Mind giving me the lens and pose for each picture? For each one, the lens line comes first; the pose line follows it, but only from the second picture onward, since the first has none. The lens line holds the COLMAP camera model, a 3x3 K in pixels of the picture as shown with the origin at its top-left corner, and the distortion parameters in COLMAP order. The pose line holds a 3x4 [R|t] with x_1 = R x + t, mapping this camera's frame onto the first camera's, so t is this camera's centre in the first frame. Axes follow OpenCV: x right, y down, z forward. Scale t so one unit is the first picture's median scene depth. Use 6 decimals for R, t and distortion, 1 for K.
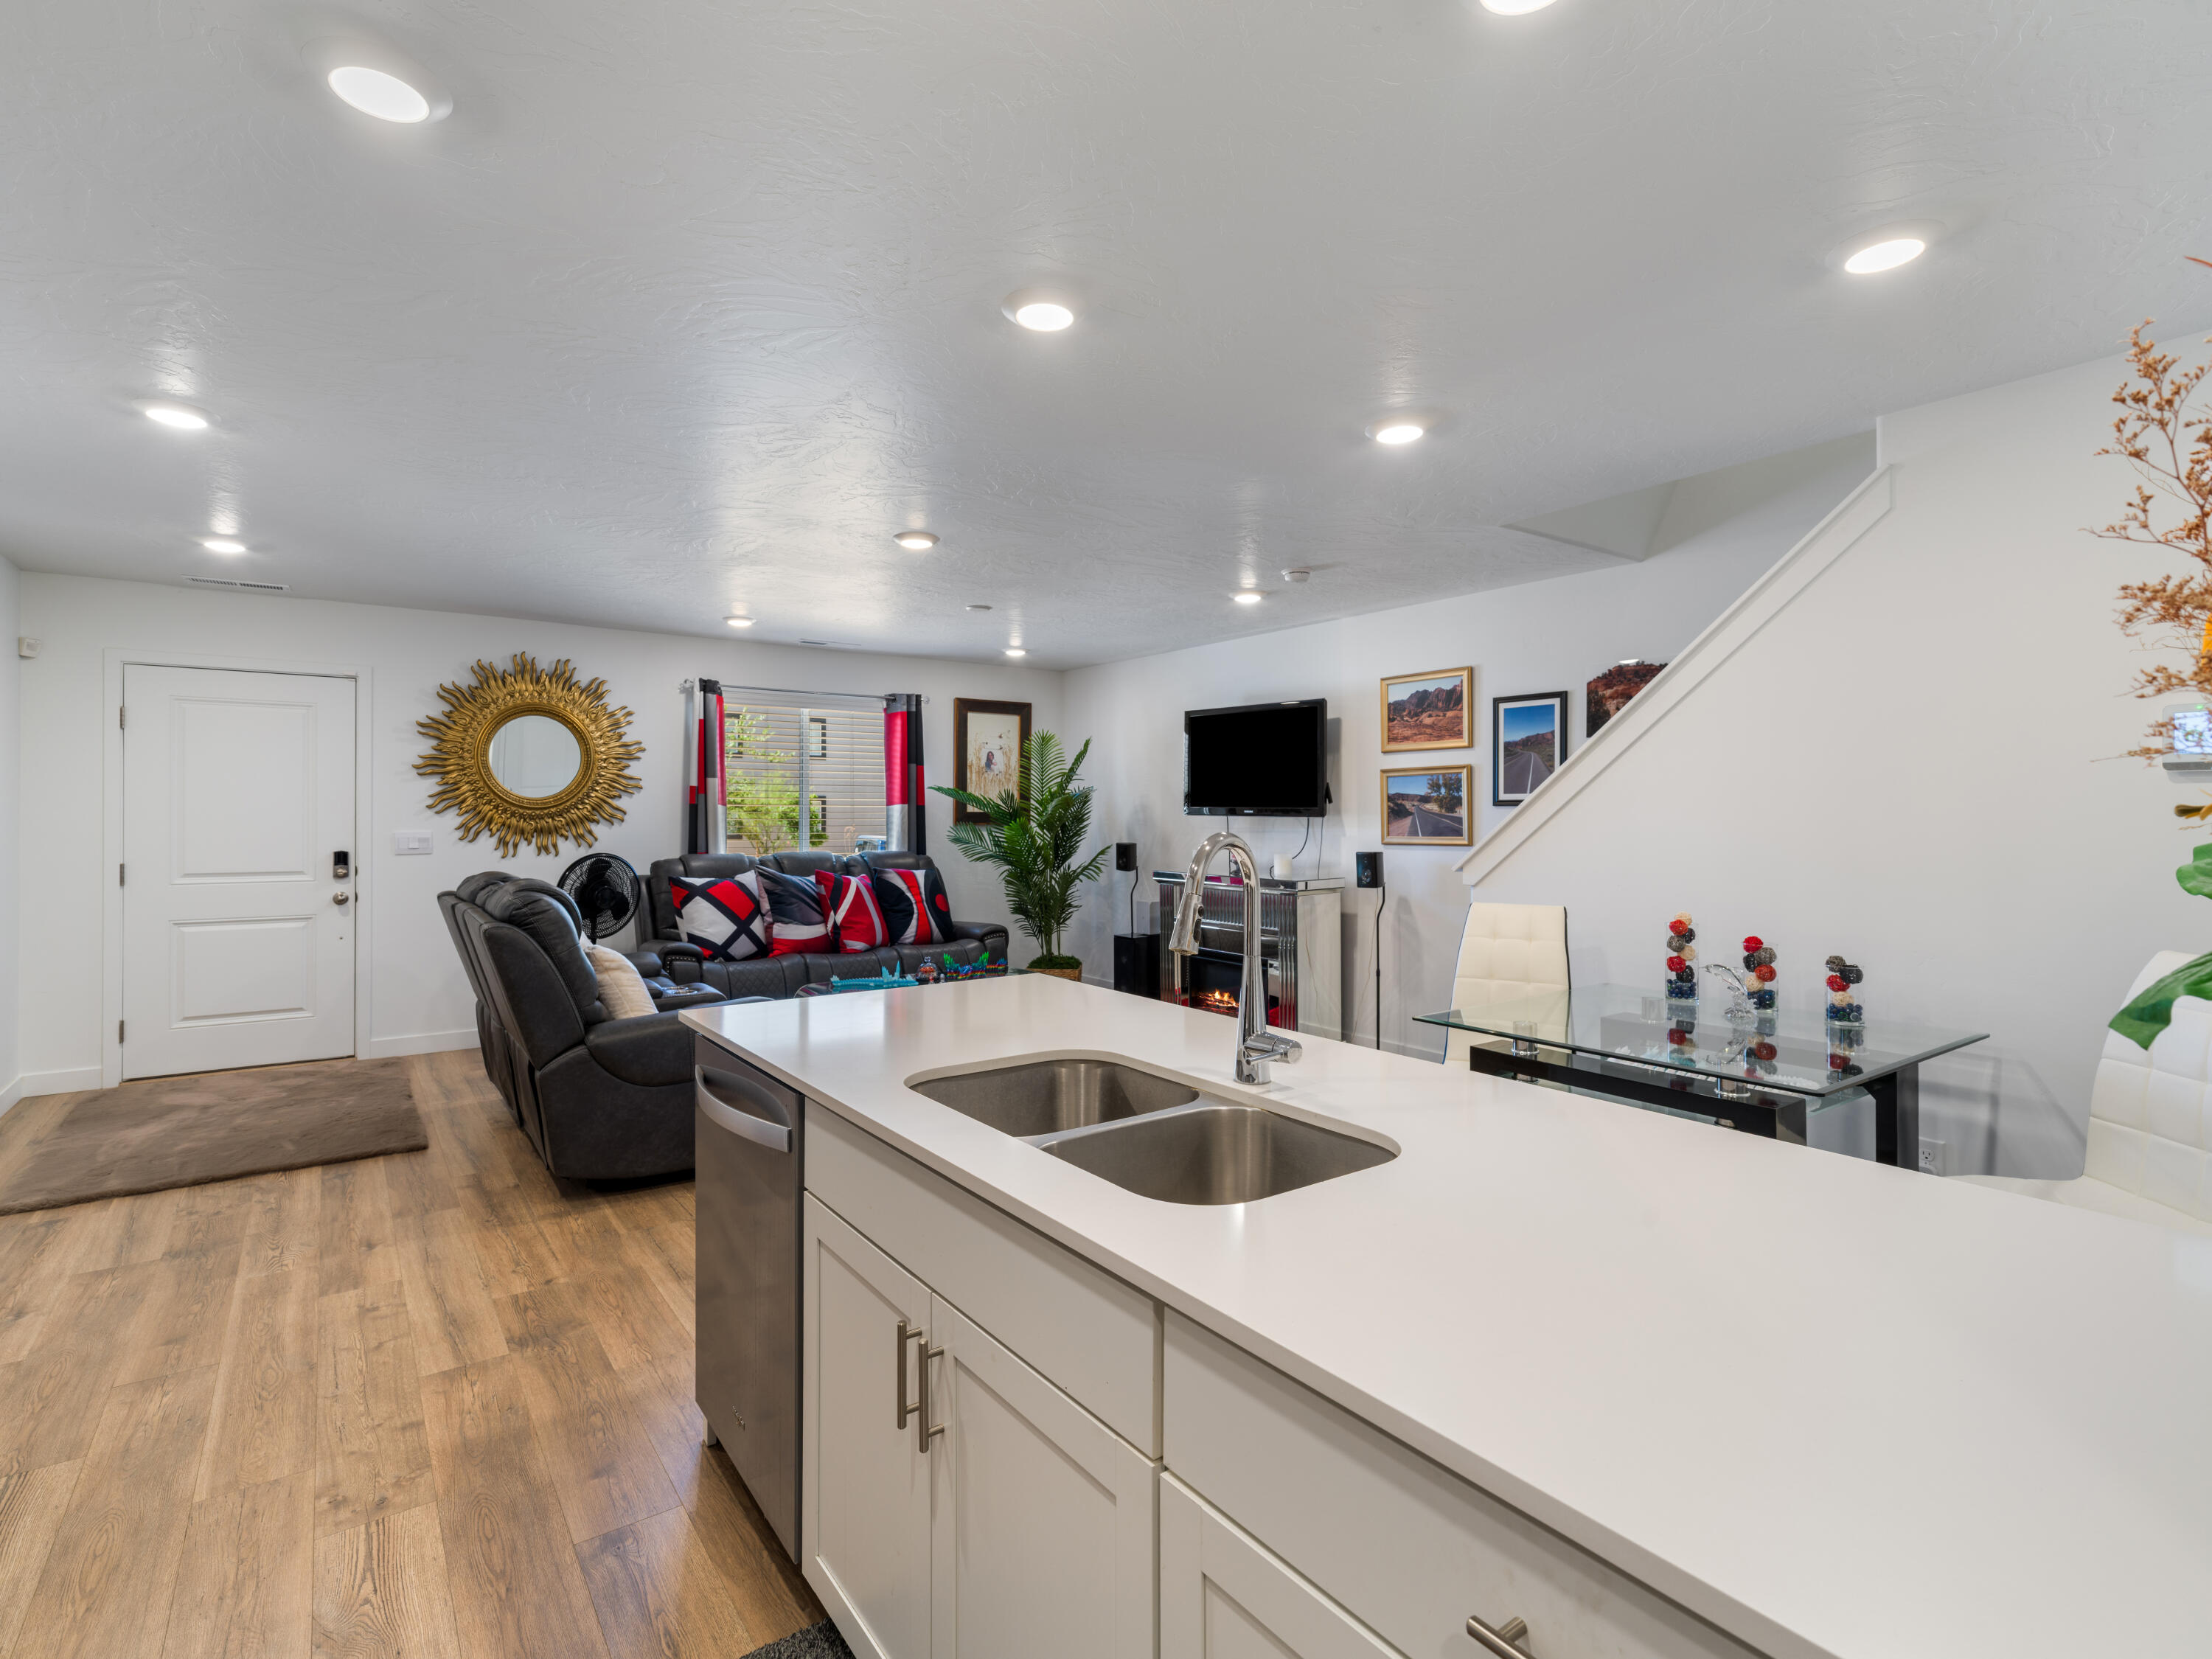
lens RADIAL K [[1064.9, 0, 1110.4], [0, 1064.9, 825.0], [0, 0, 1]] dist [0.004444, 0.000174]
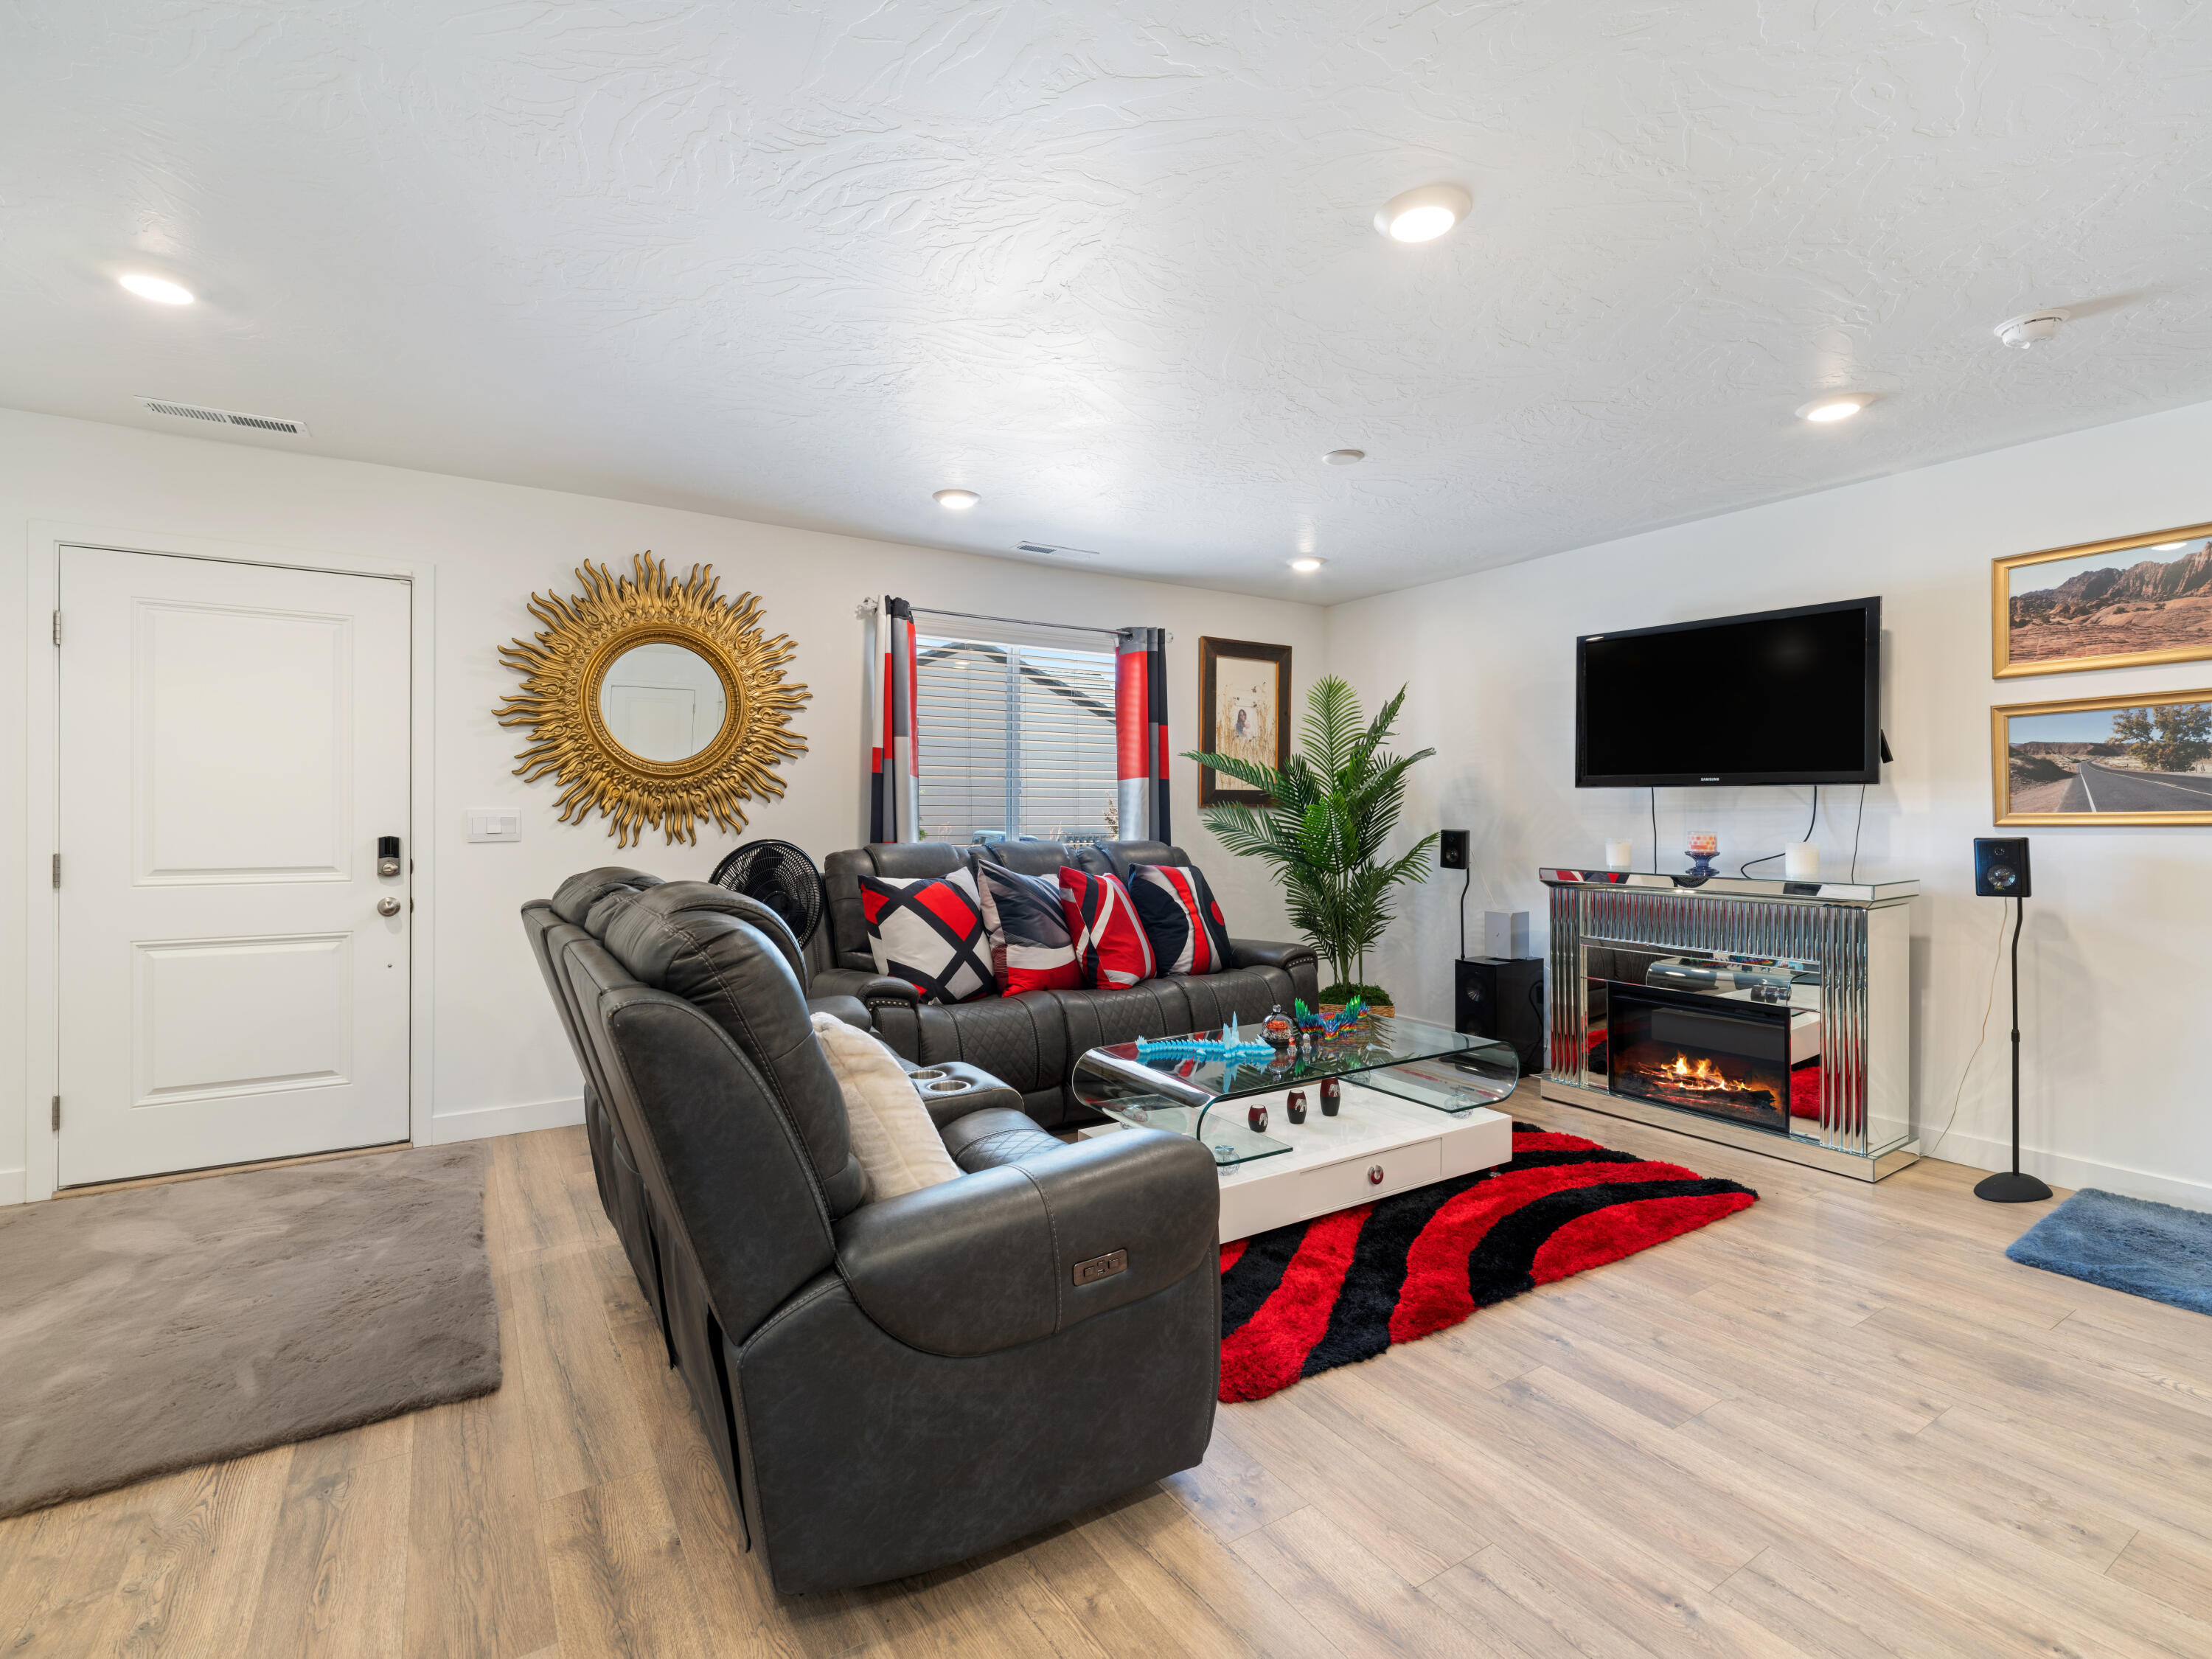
lens RADIAL K [[1025.5, 0, 1104.7], [0, 1025.5, 823.3], [0, 0, 1]] dist [-0.002517, 0.000802]
pose [[0.998099, -0.000900, -0.061624, -0.216634], [0.000749, 0.999997, -0.002480, 0.016725], [0.061626, 0.002429, 0.998096, 0.359066]]
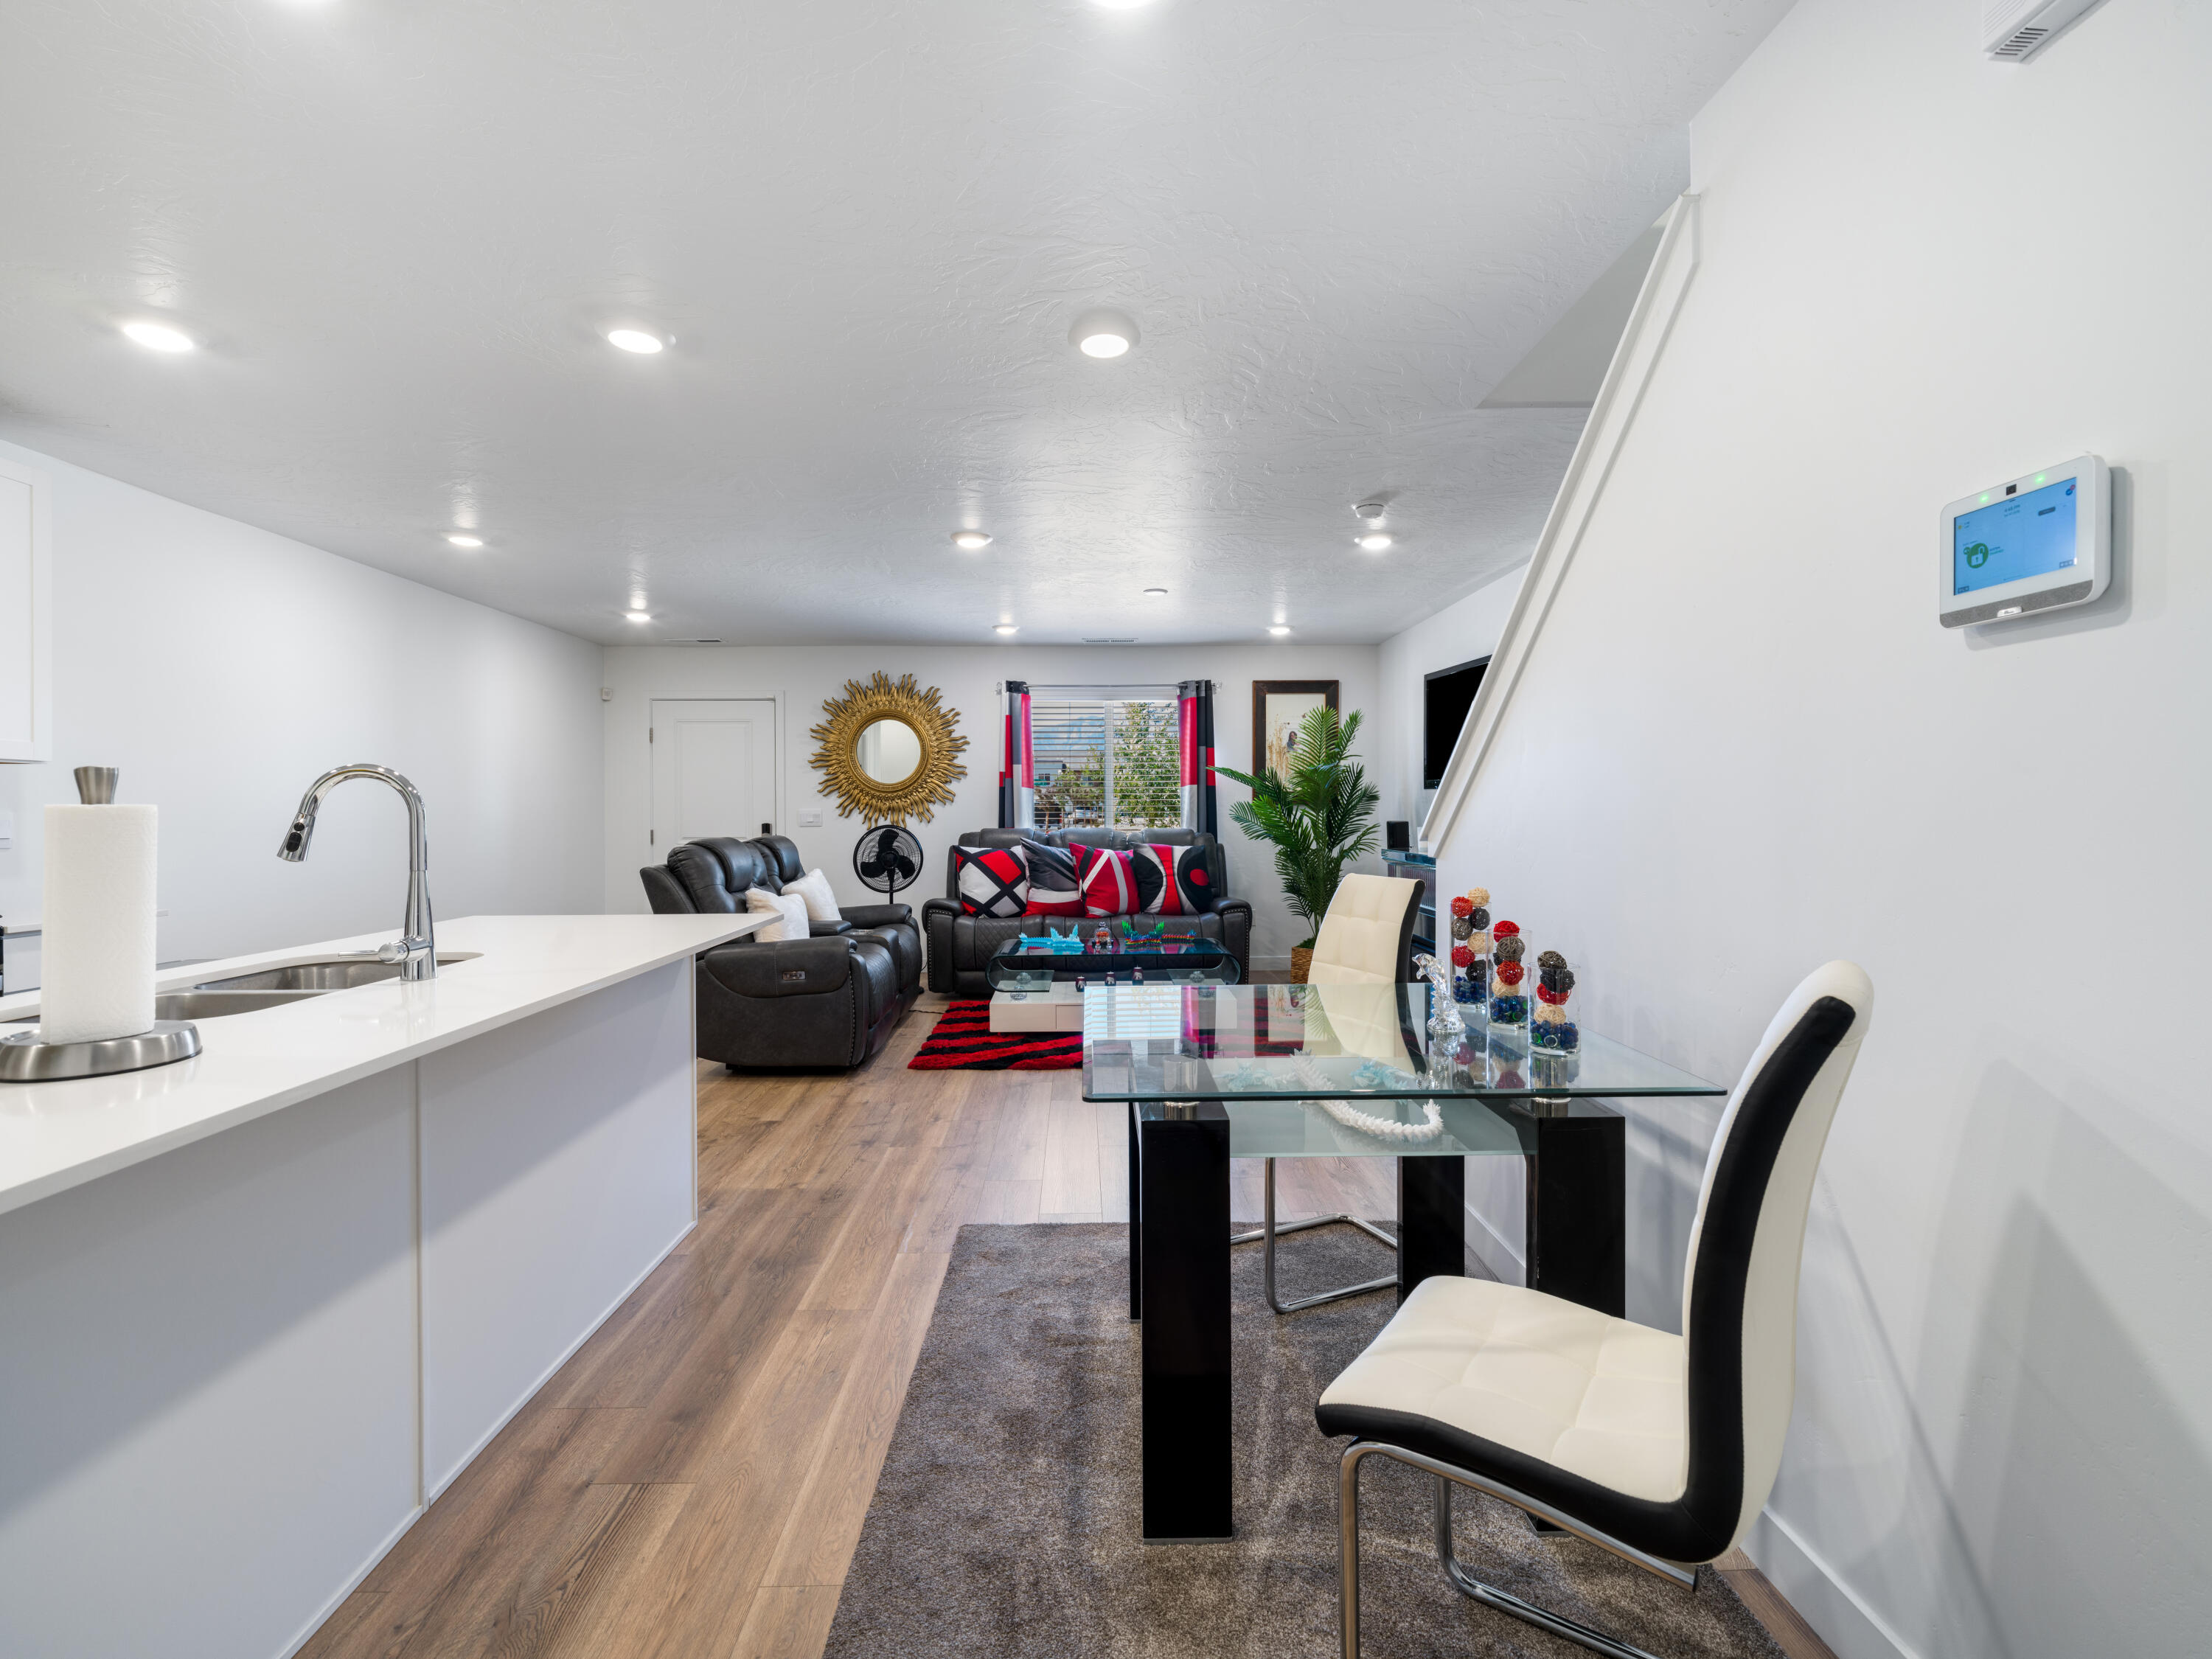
lens RADIAL K [[1025.5, 0, 1106.8], [0, 1025.5, 815.9], [0, 0, 1]] dist [-0.002517, 0.000802]
pose [[0.819570, -0.002298, -0.572975, 0.391608], [0.000885, 0.999996, -0.002745, 0.017513], [0.572979, 0.001743, 0.819568, 0.140255]]
